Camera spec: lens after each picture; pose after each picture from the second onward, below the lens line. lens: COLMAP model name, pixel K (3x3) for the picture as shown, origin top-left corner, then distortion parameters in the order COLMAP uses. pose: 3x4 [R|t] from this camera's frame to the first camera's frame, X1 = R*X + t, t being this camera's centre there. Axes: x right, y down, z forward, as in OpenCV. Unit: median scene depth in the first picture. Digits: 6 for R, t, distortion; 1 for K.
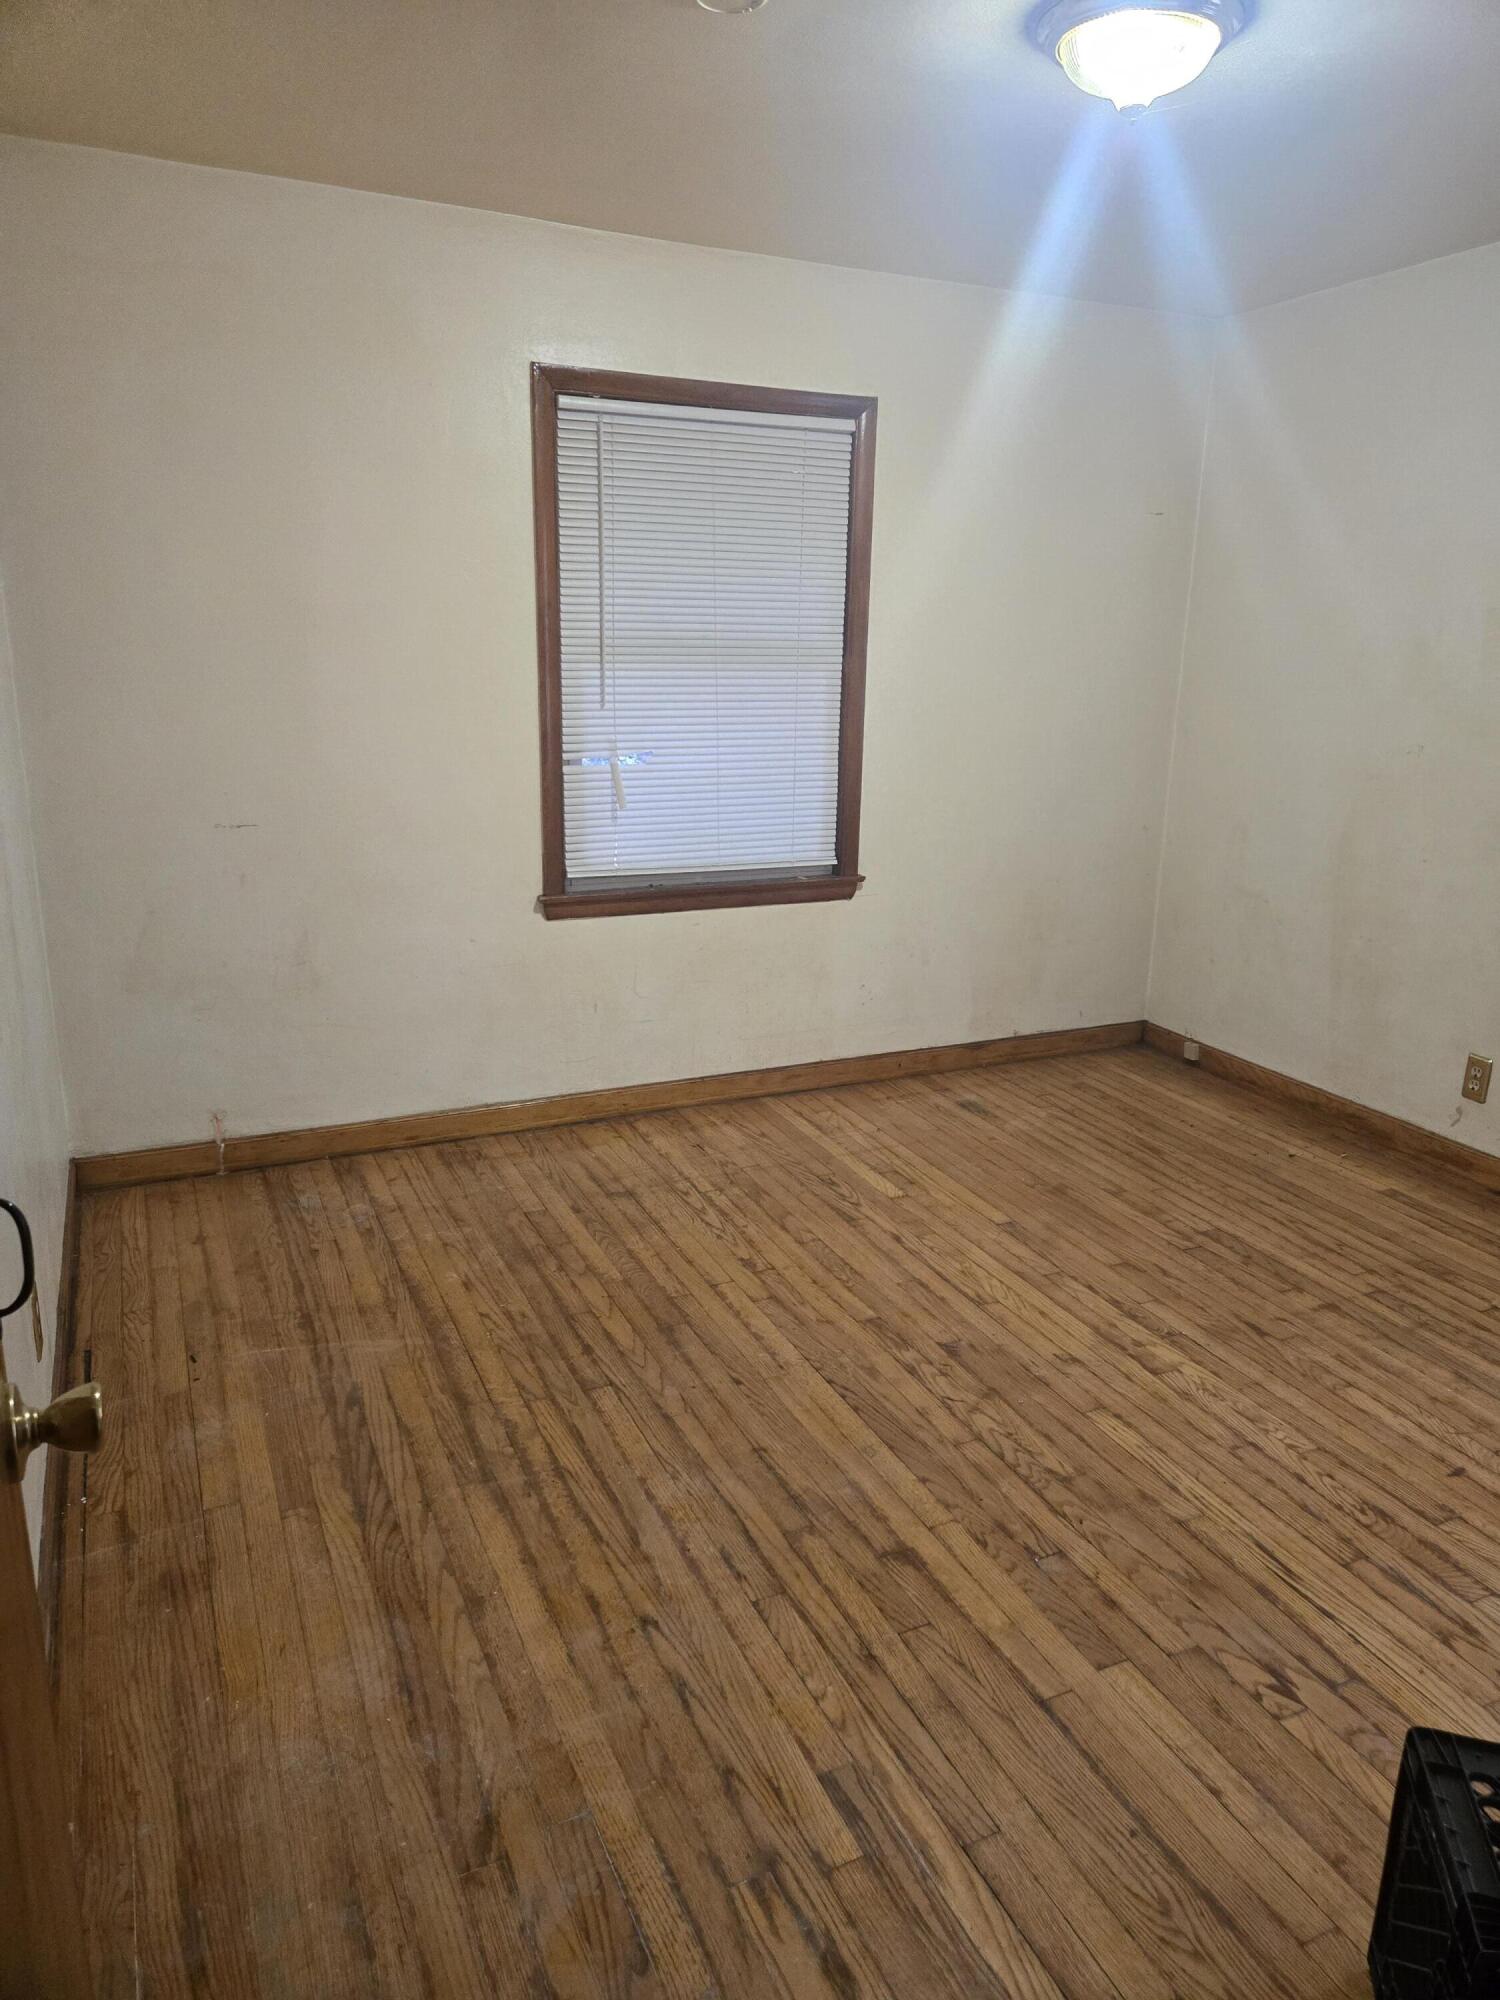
lens RADIAL K [[1347.5, 0, 752.2], [0, 1347.5, 999.7], [0, 0, 1]] dist [0.044274, -0.036540]
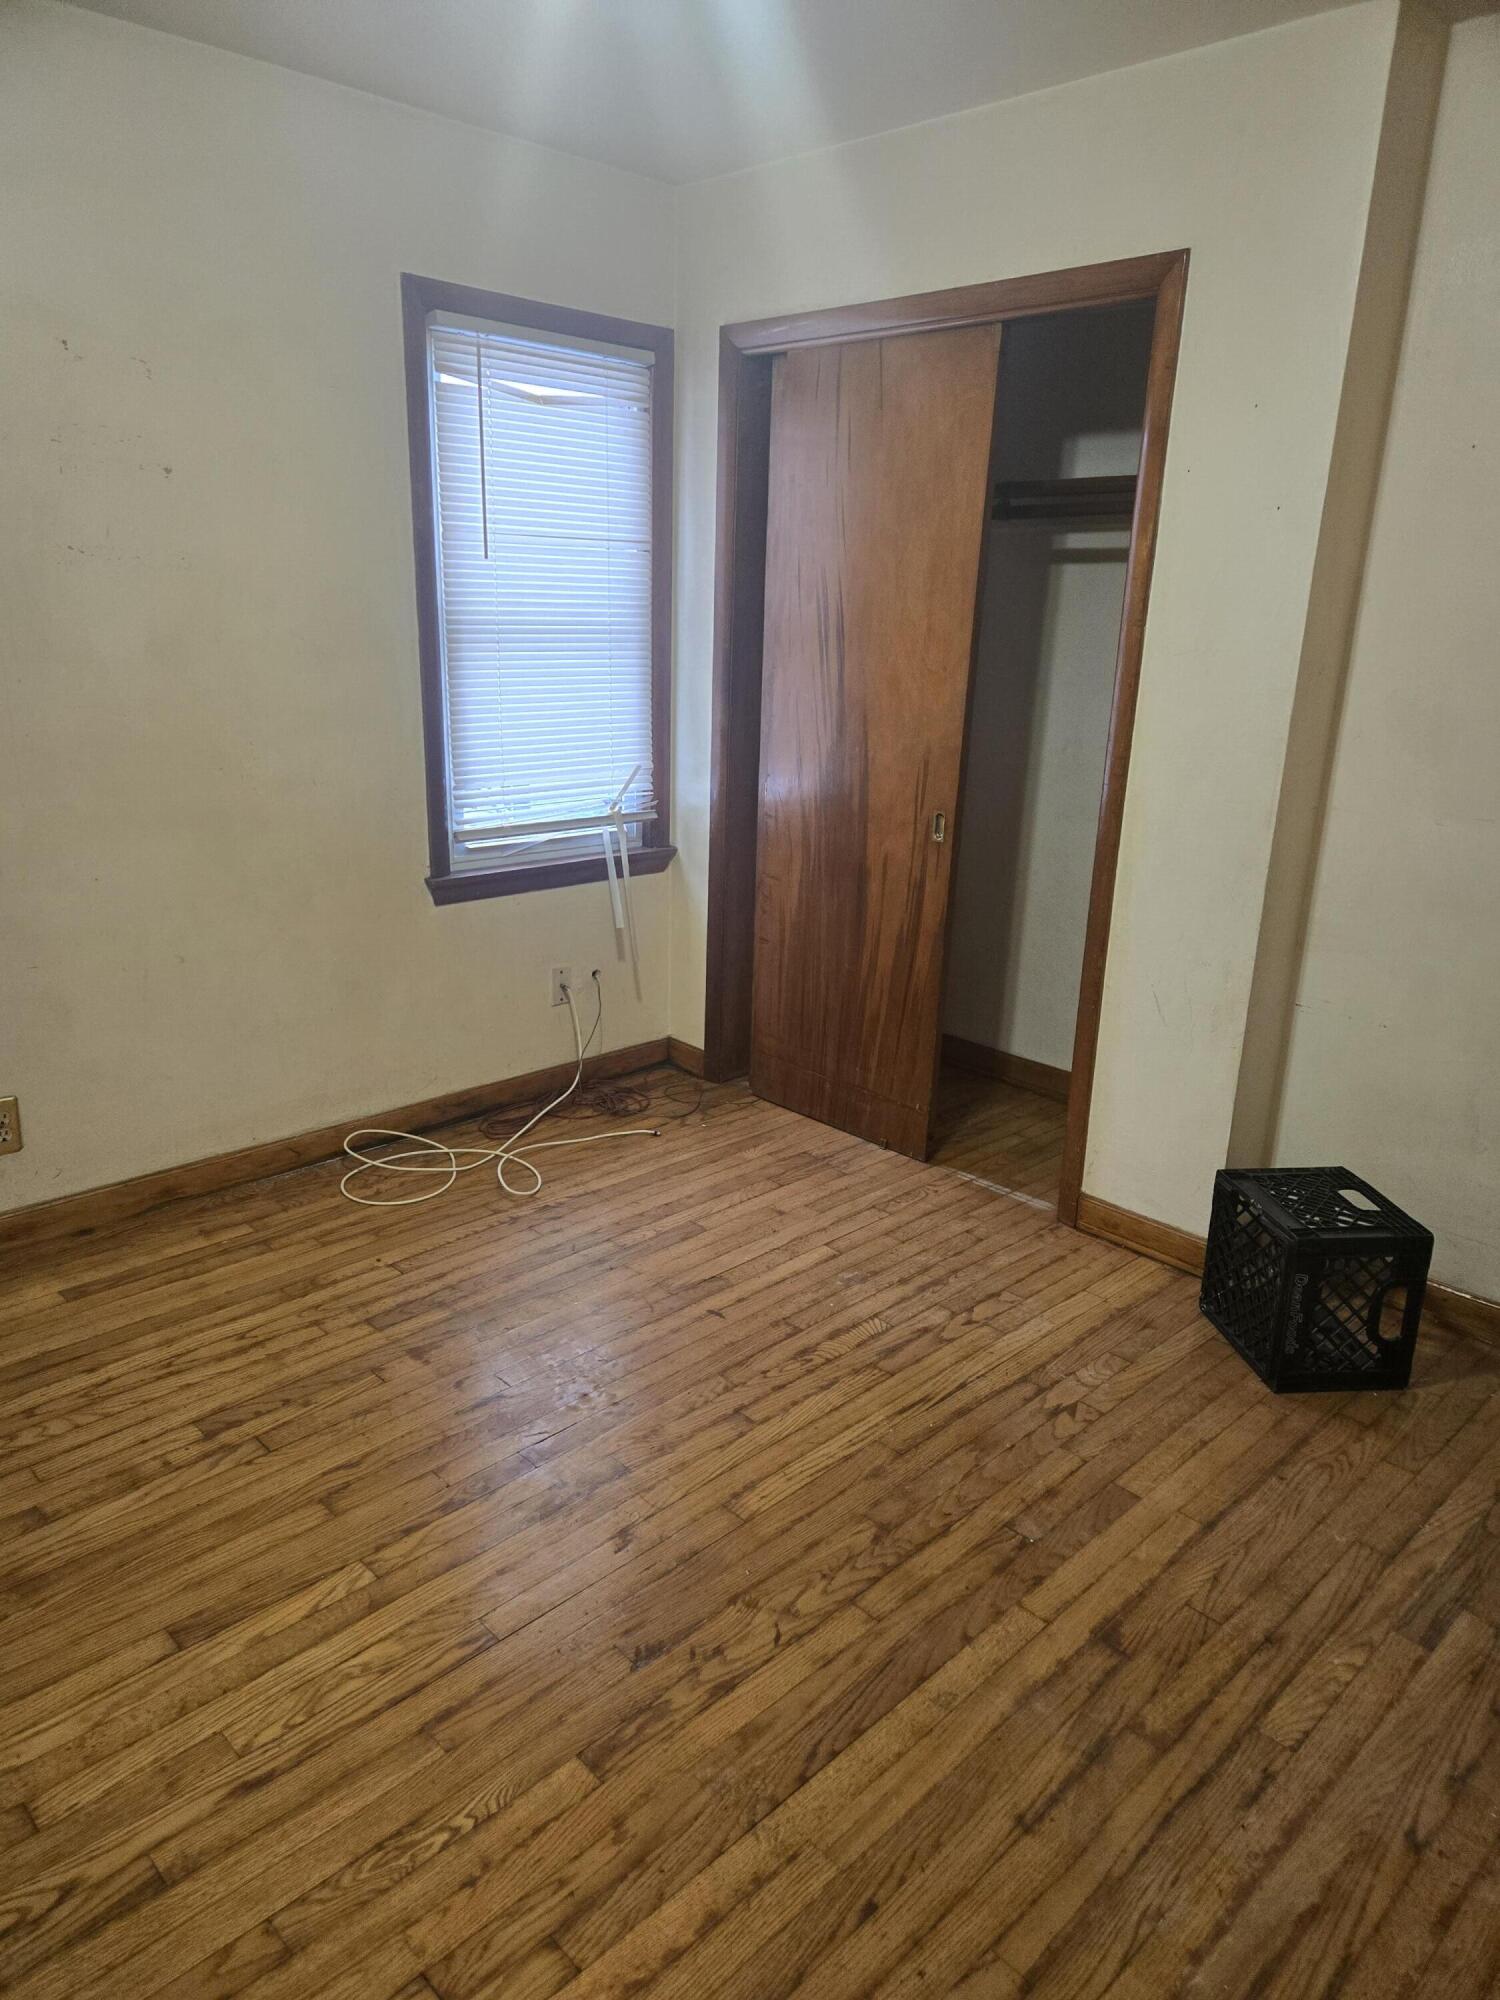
lens RADIAL K [[1347.5, 0, 744.8], [0, 1347.5, 996.0], [0, 0, 1]] dist [0.044274, -0.036540]
pose [[-0.336989, -0.293981, 0.894435, -0.442131], [0.217088, 0.900142, 0.377647, -0.326820], [-0.916139, 0.321434, -0.239518, 1.192508]]
